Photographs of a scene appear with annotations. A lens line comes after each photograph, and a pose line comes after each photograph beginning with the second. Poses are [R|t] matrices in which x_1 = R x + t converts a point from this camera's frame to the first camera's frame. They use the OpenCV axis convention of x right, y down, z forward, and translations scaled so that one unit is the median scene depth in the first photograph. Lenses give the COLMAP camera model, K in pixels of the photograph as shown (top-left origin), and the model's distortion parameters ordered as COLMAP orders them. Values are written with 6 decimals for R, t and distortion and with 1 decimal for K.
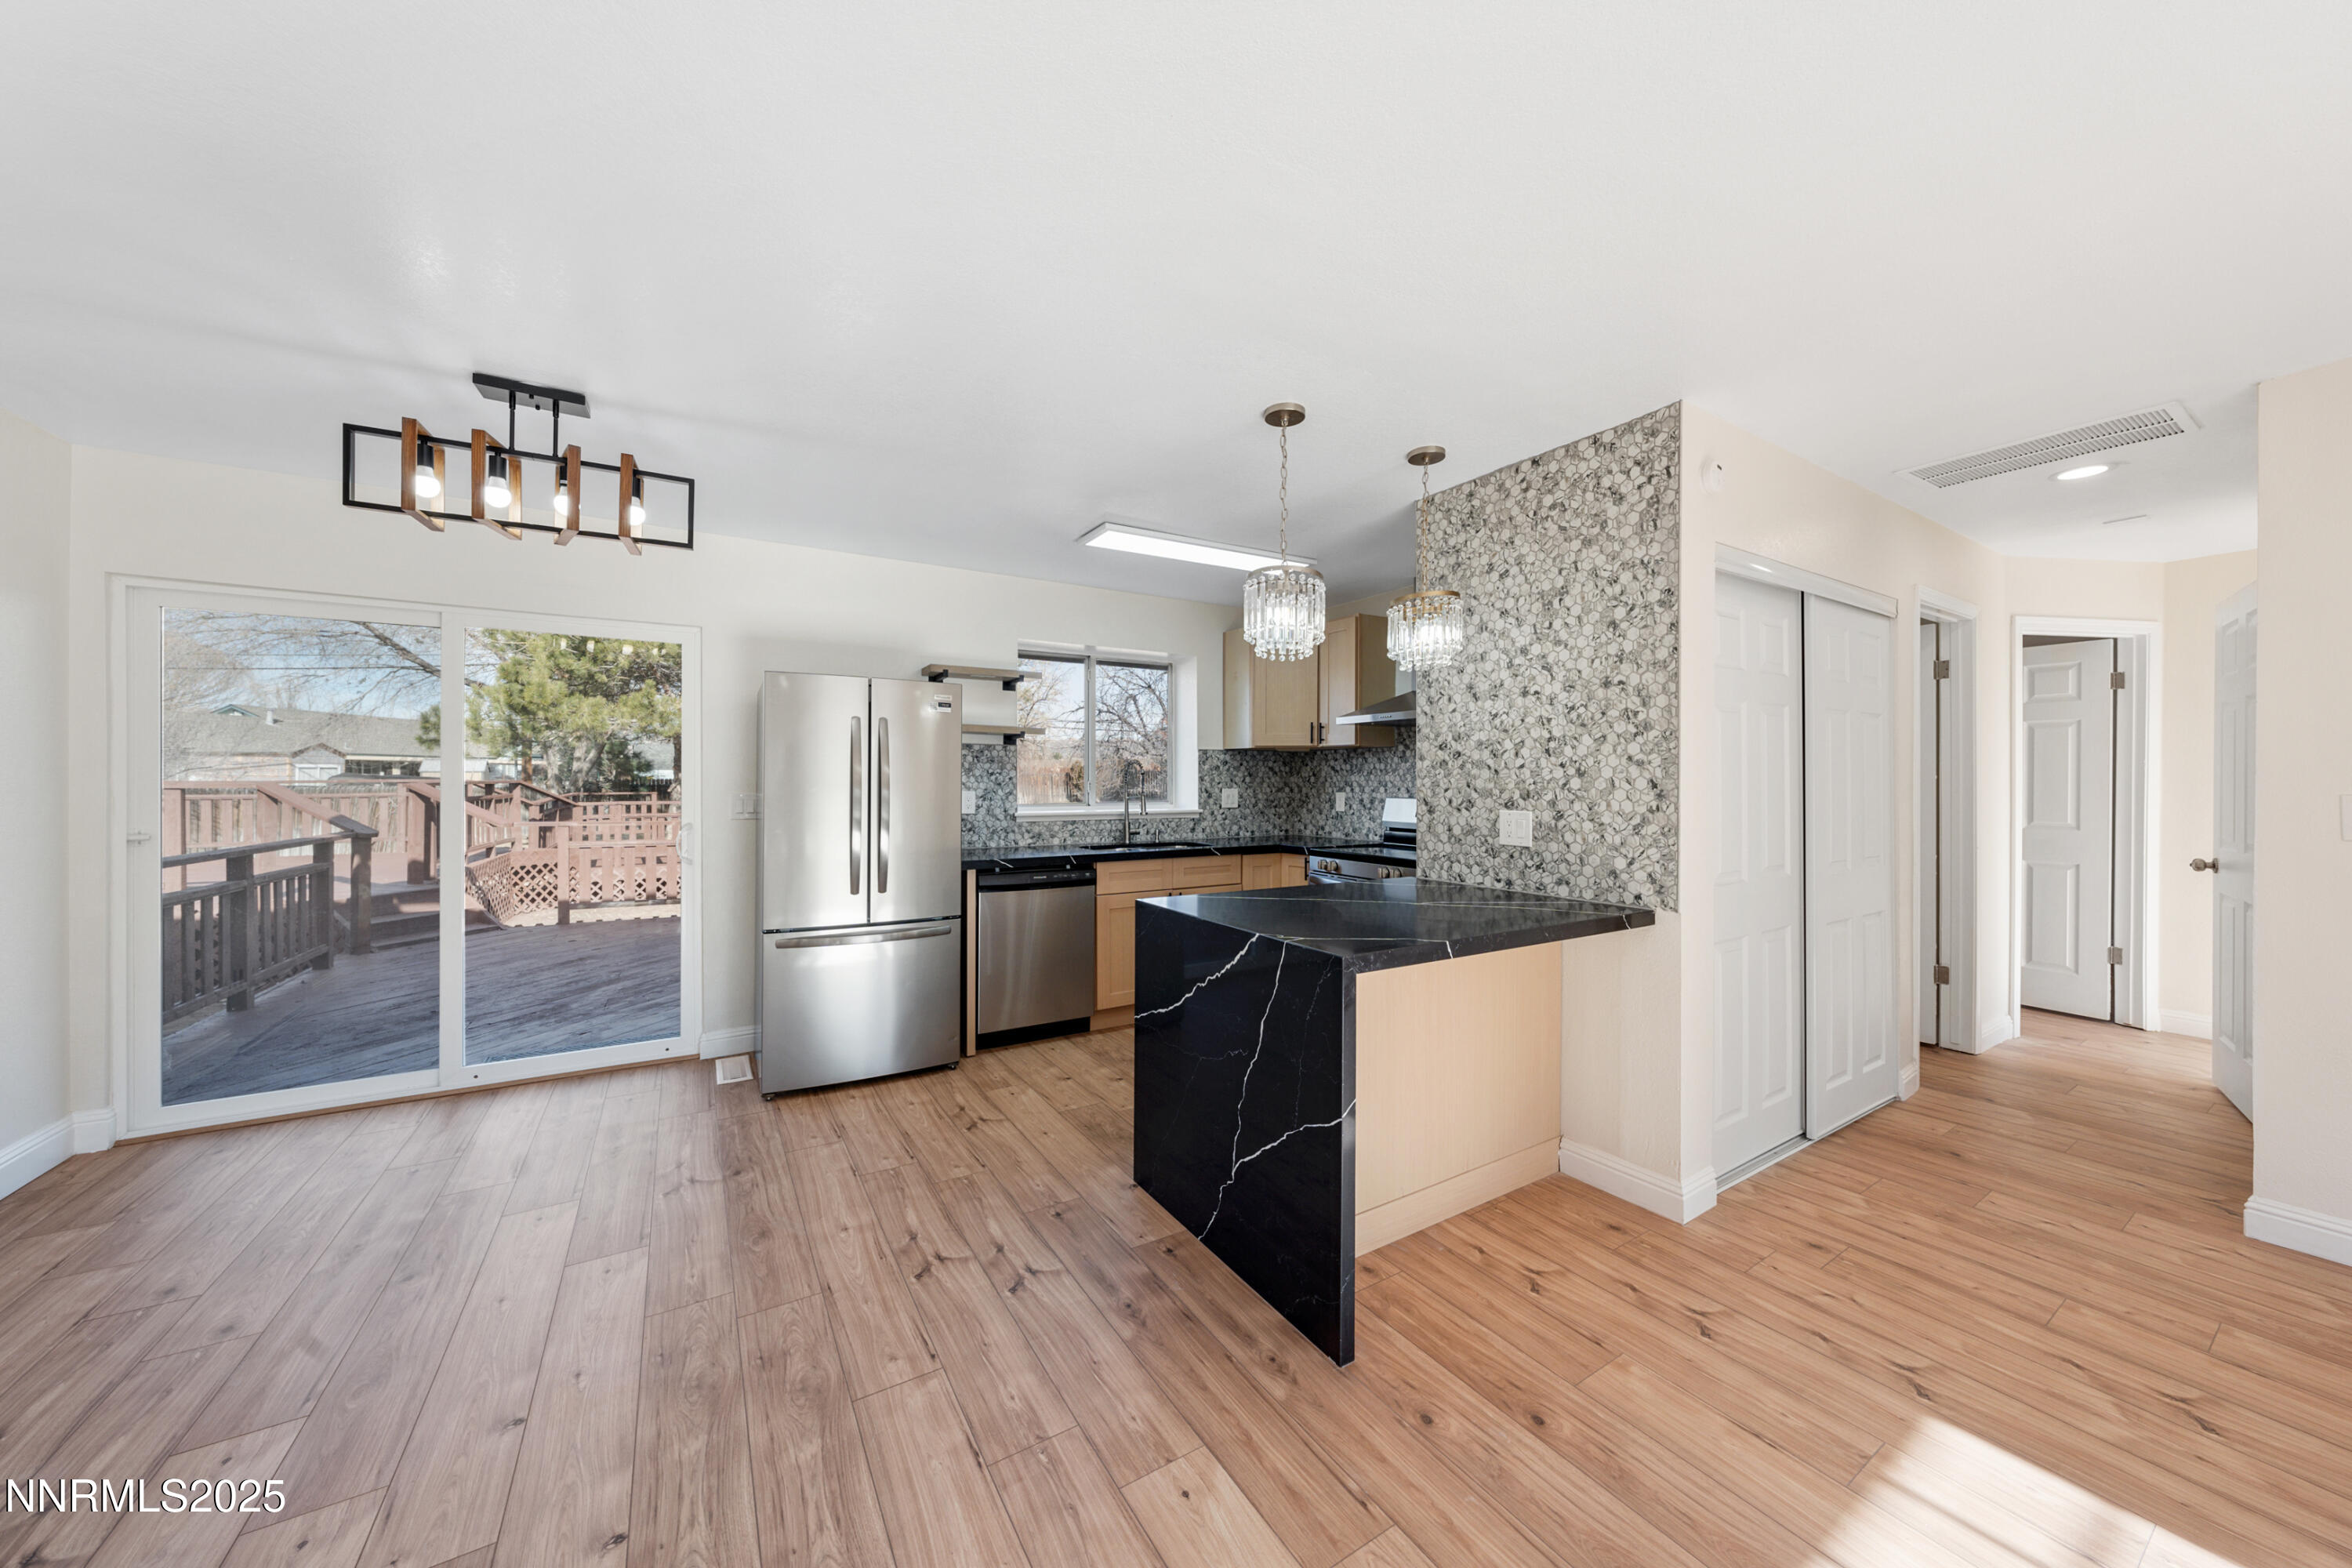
lens RADIAL K [[802.6, 0, 1181.1], [0, 802.6, 777.3], [0, 0, 1]] dist [-0.004325, 0.000228]
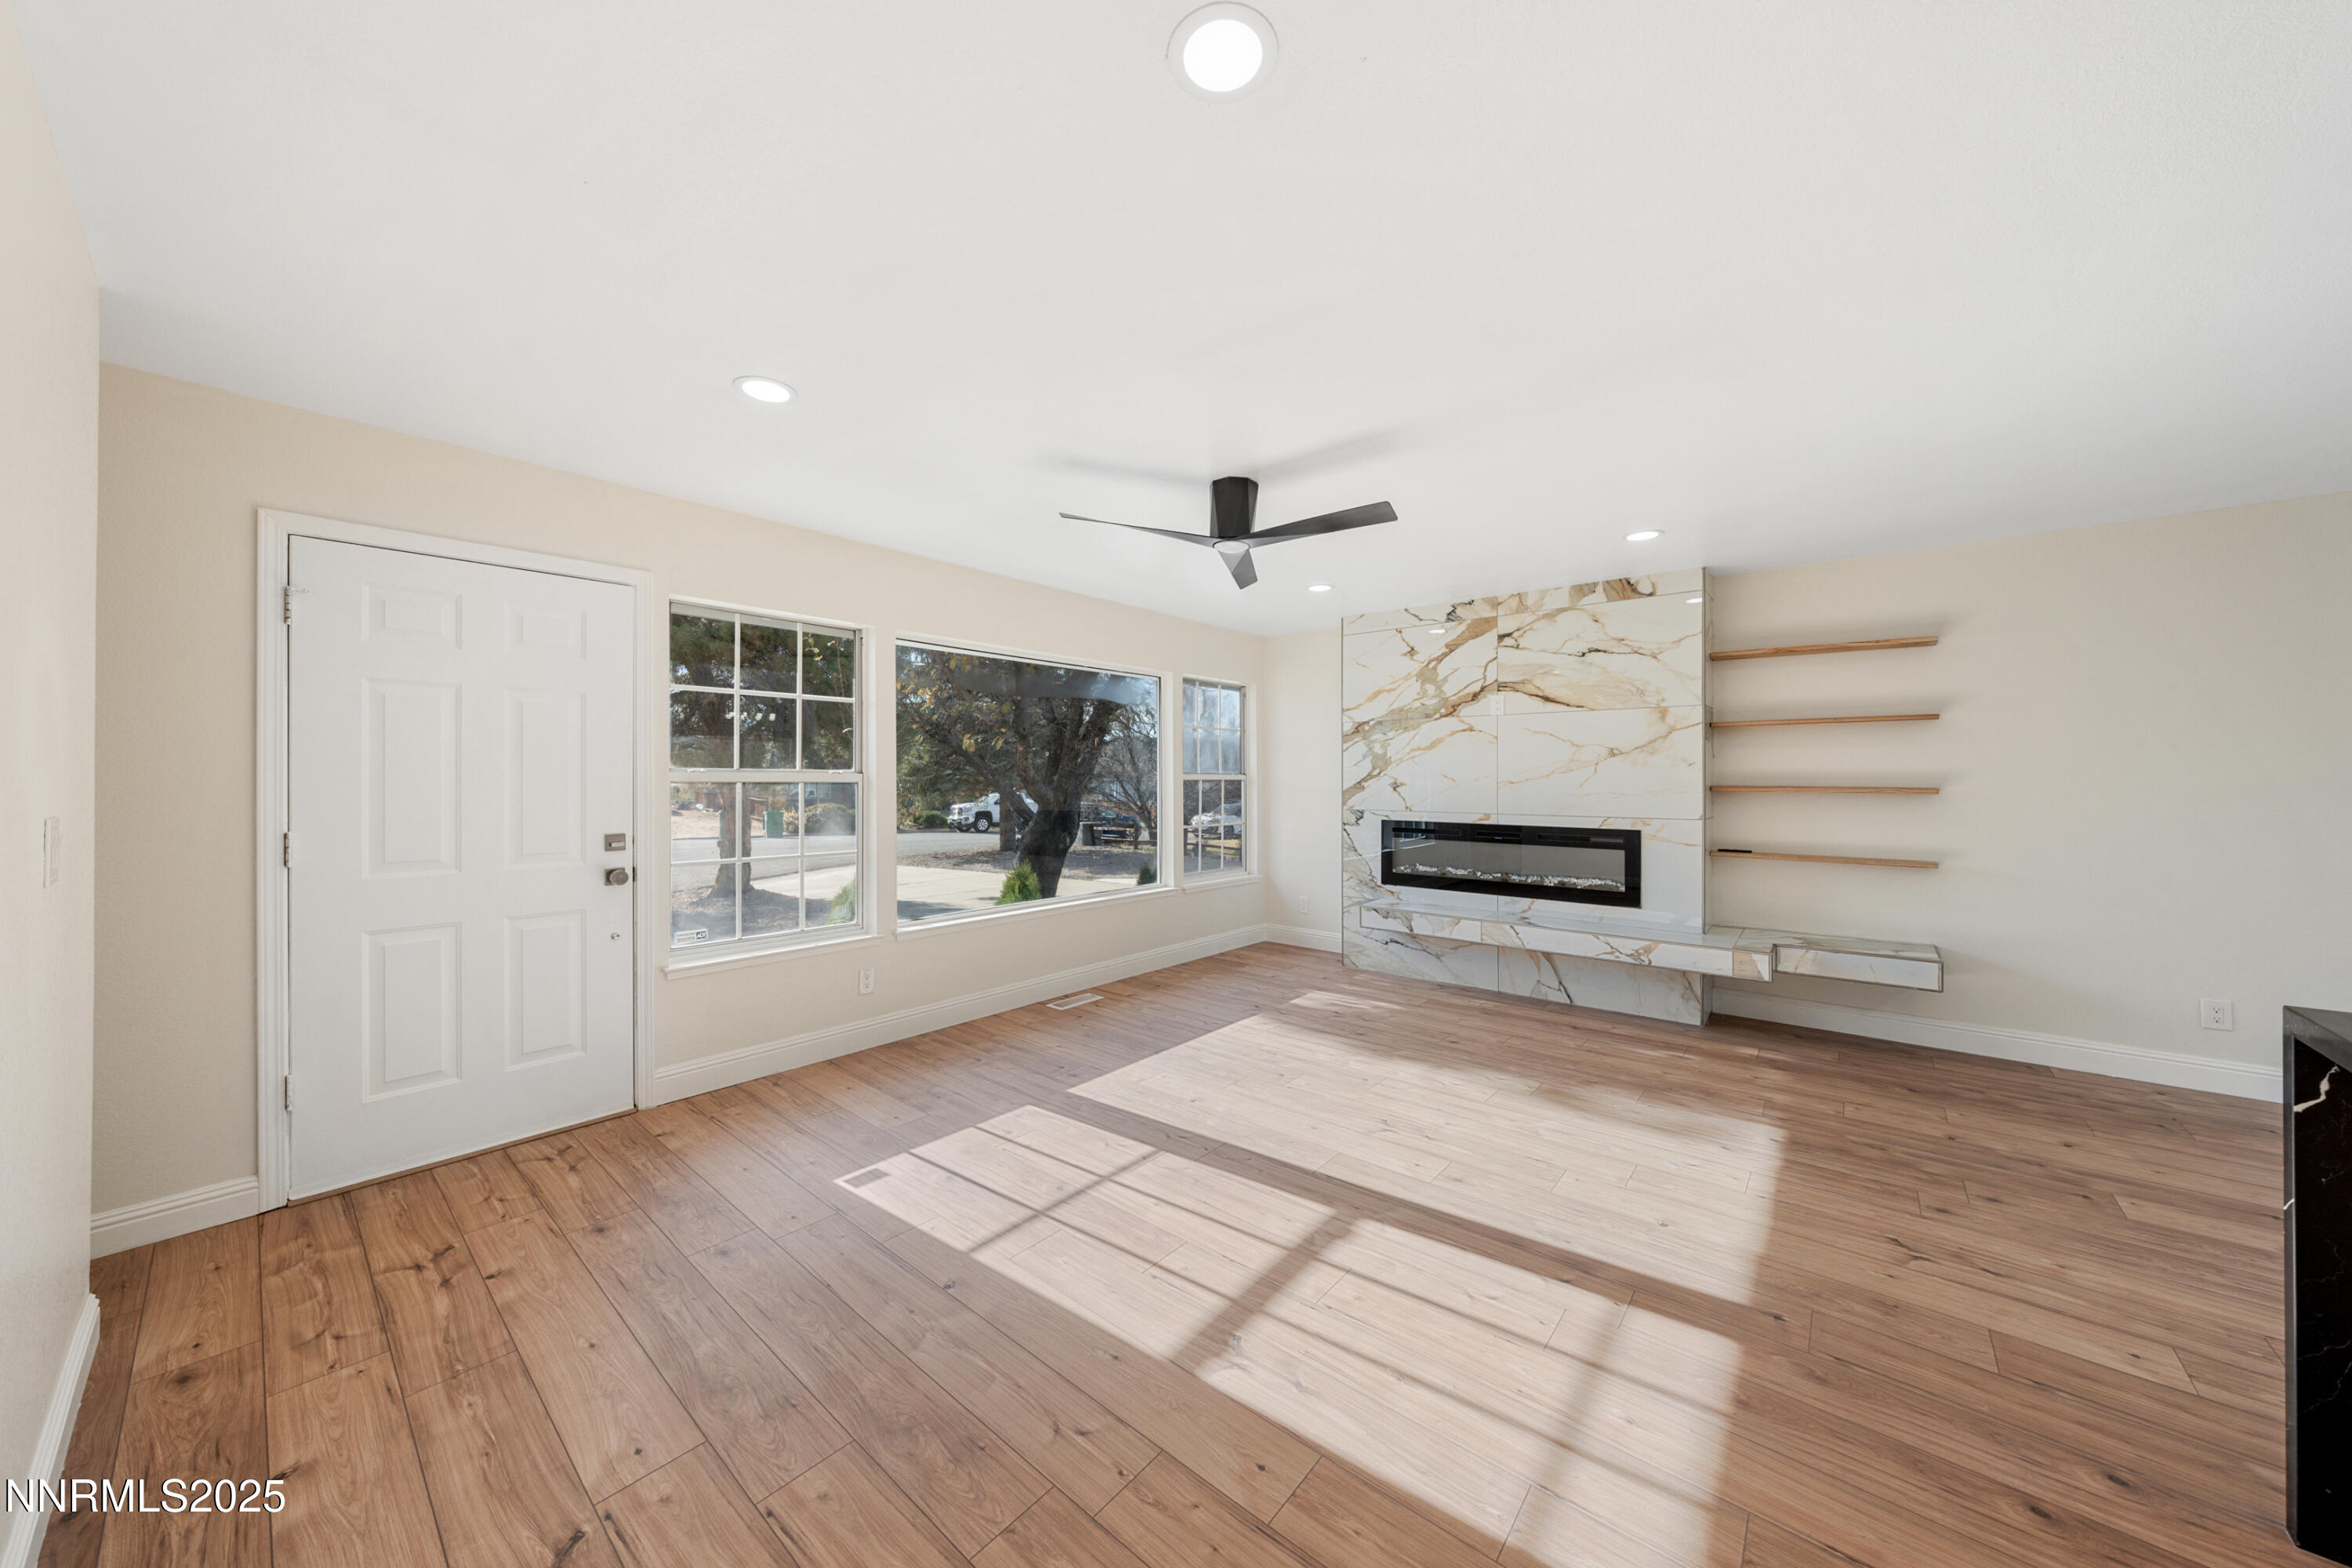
lens RADIAL K [[802.6, 0, 1163.2], [0, 802.6, 774.1], [0, 0, 1]] dist [-0.004325, 0.000228]
pose [[-0.955302, -0.004165, -0.295604, 0.974399], [-0.002724, 0.999982, -0.005286, 0.000398], [0.295621, -0.004244, -0.955296, 0.930539]]
